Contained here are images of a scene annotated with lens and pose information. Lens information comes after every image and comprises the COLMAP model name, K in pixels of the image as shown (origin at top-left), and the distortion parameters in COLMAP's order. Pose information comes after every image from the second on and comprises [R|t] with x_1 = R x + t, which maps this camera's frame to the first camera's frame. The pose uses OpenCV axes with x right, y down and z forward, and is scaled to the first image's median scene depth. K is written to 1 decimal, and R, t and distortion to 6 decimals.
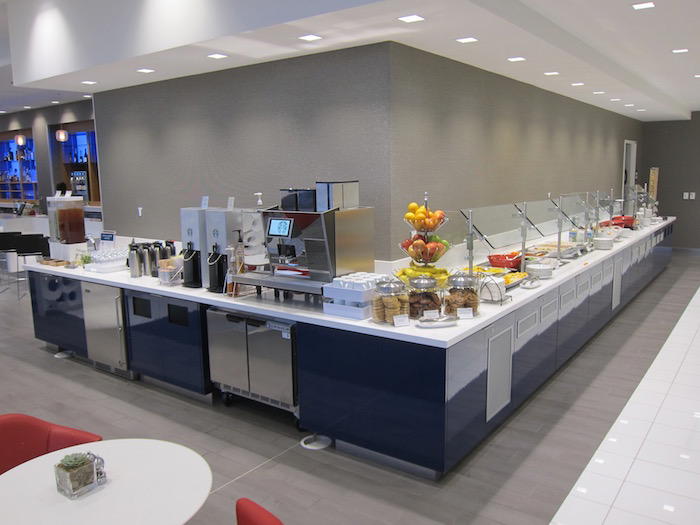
lens RADIAL K [[586.4, 0, 350.5], [0, 586.4, 261.4], [0, 0, 1]] dist [-0.047067, 0.003923]
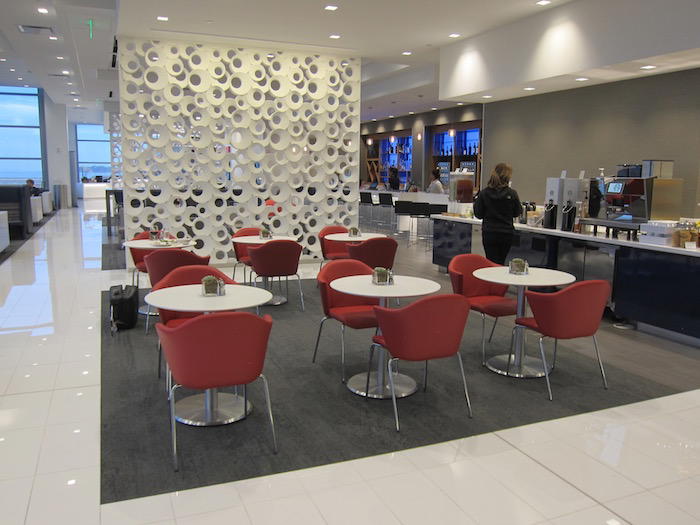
lens RADIAL K [[586.4, 0, 352.3], [0, 586.4, 263.0], [0, 0, 1]] dist [-0.047067, 0.003923]
pose [[0.862154, 0.104378, -0.495778, 0.056439], [-0.105659, 0.994074, 0.025546, 0.151907], [0.495506, 0.030359, 0.868074, -0.606885]]
